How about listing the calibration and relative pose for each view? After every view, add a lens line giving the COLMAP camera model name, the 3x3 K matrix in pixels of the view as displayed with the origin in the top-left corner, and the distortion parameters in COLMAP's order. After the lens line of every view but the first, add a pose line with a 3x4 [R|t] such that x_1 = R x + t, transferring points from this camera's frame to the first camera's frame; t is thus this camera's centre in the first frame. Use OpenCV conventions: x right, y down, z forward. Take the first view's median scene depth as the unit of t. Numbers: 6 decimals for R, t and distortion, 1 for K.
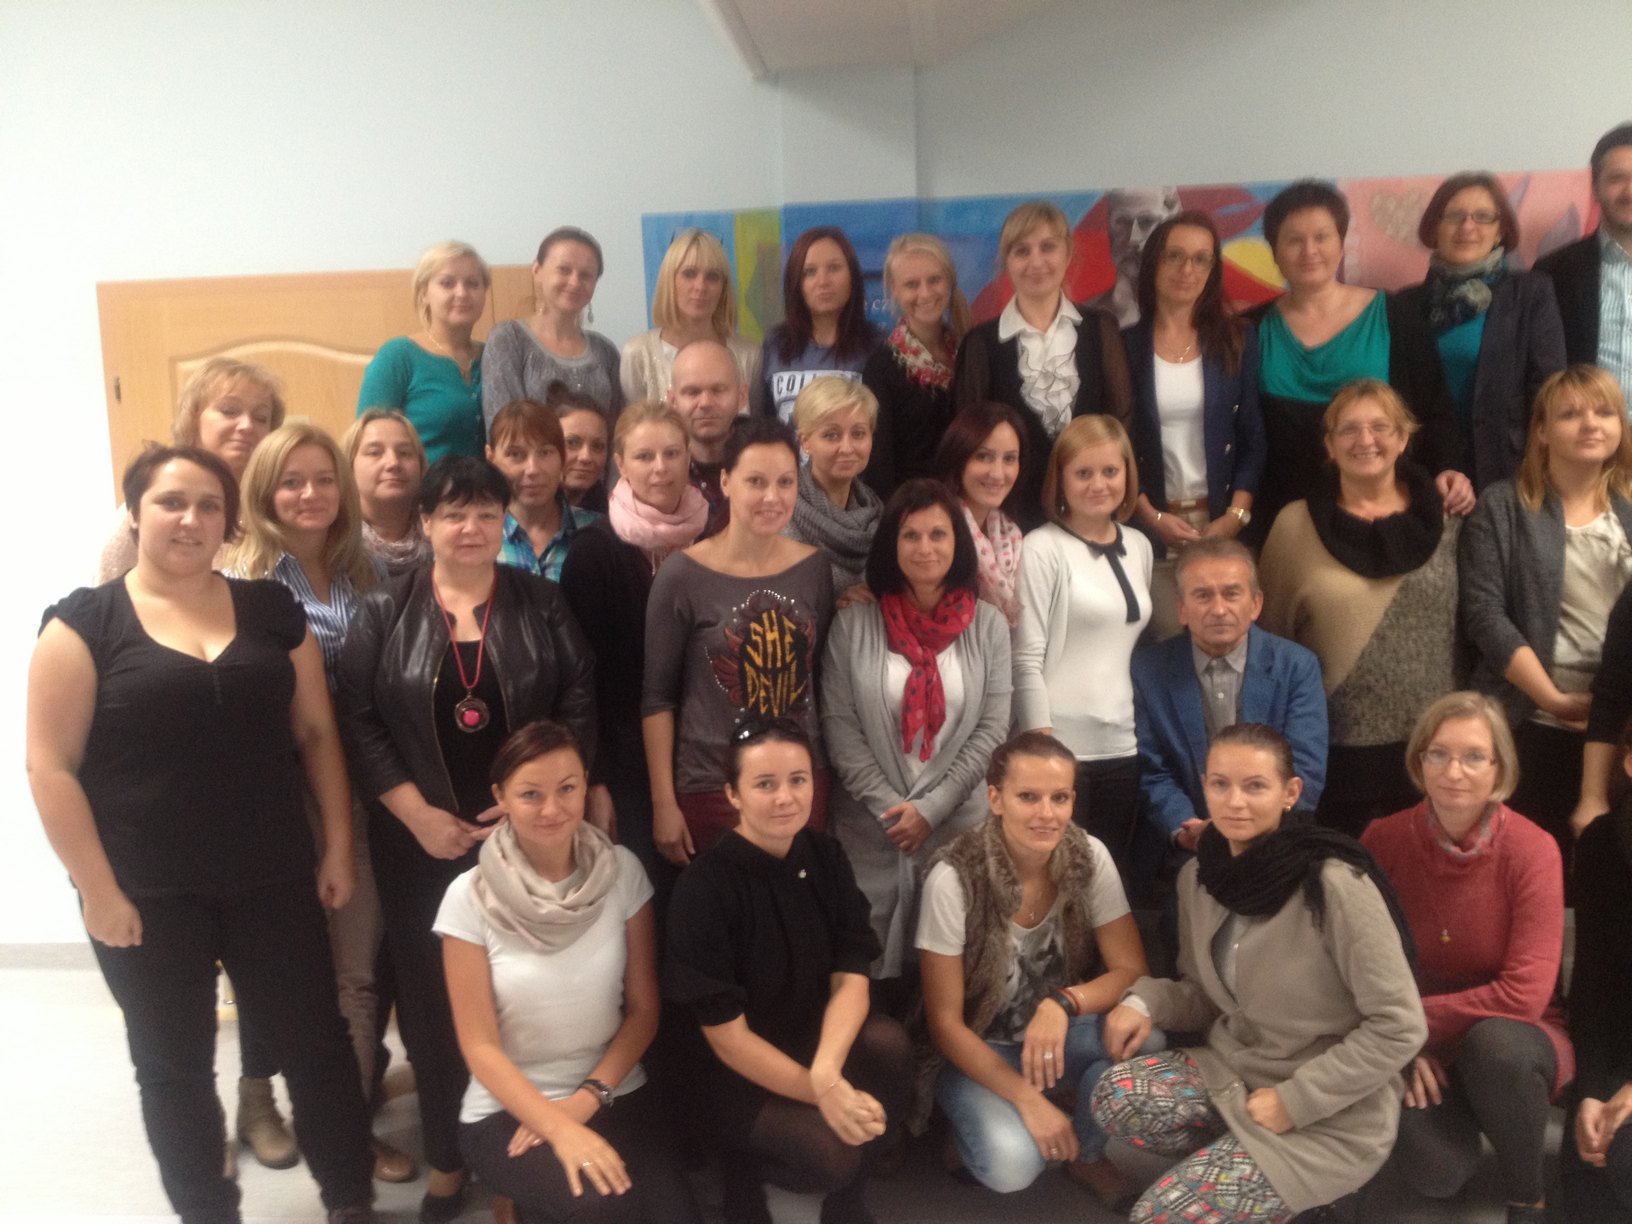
lens RADIAL K [[1504.7, 0, 810.3], [0, 1504.7, 611.6], [0, 0, 1]] dist [-0.001355, -0.022128]
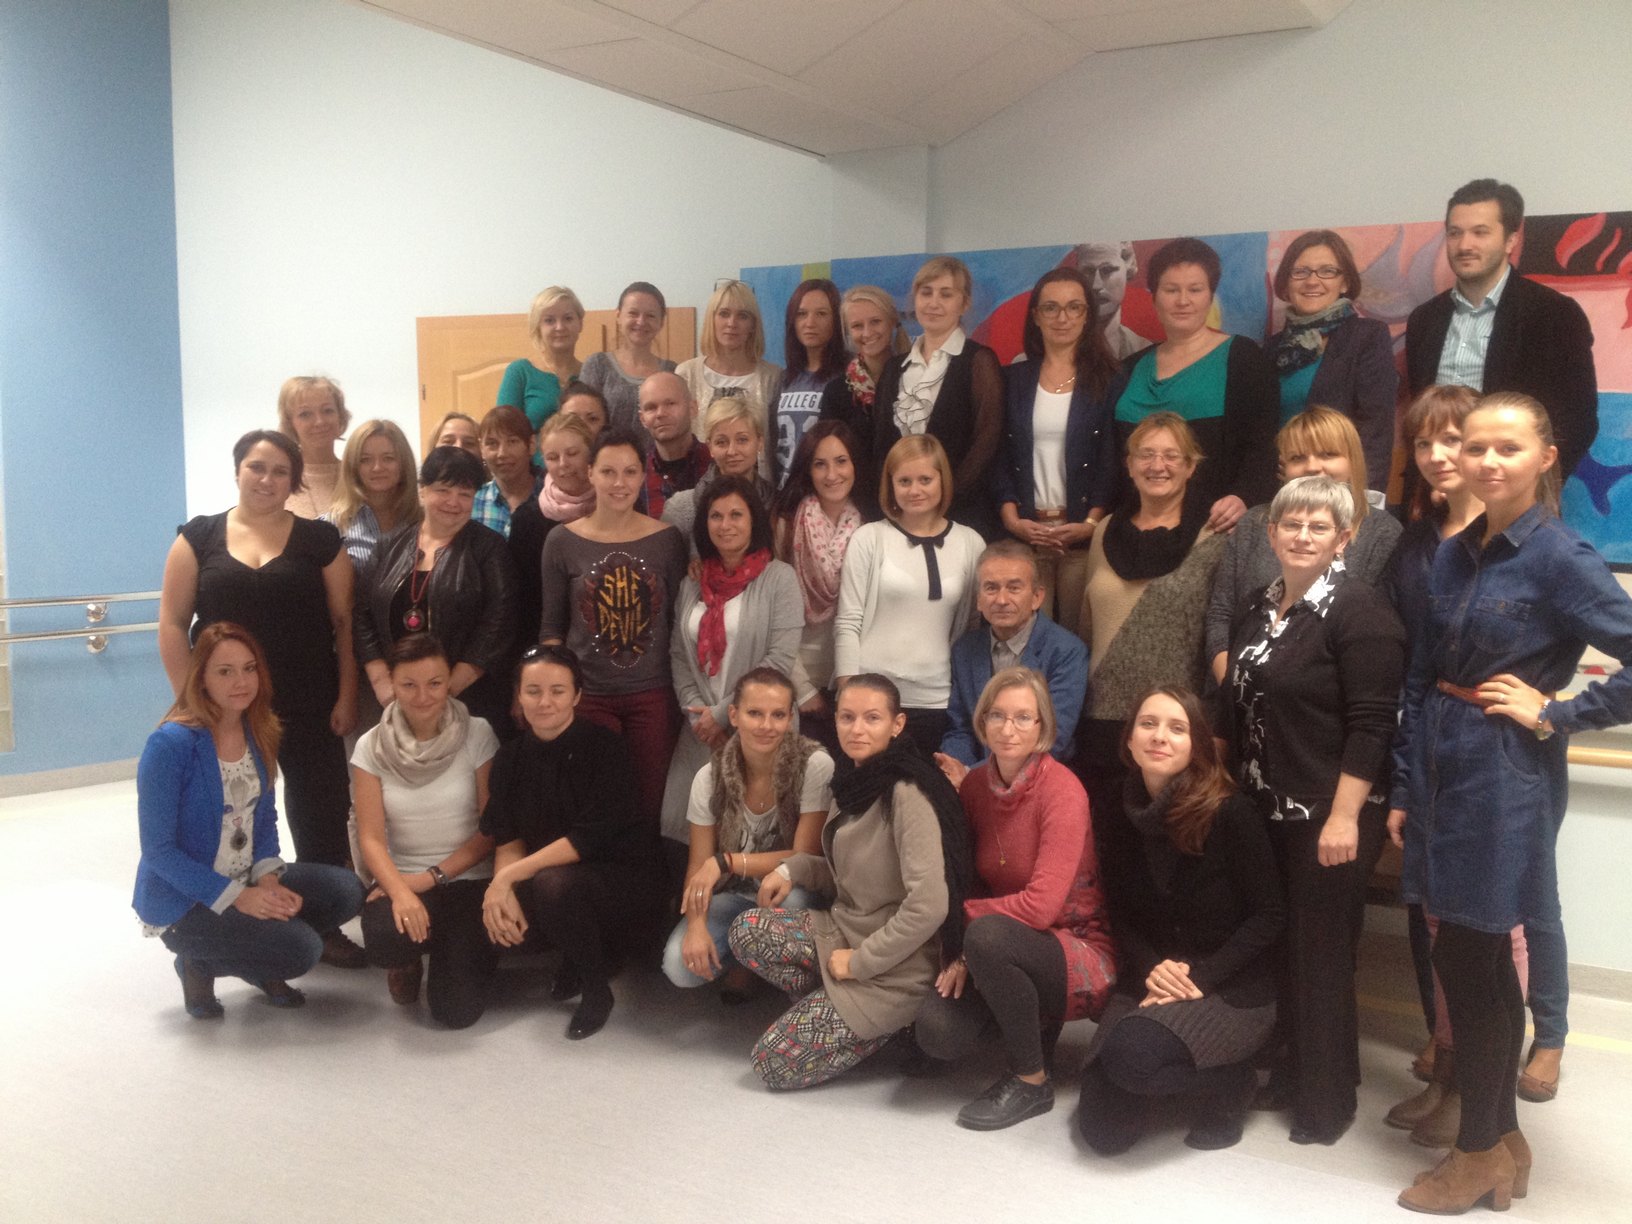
lens RADIAL K [[1504.7, 0, 810.3], [0, 1504.7, 611.6], [0, 0, 1]] dist [-0.001355, -0.022128]
pose [[0.917586, 0.083022, -0.388772, 0.611210], [-0.084164, 0.996352, 0.014125, 0.006500], [0.388526, 0.019760, 0.921226, -0.188573]]
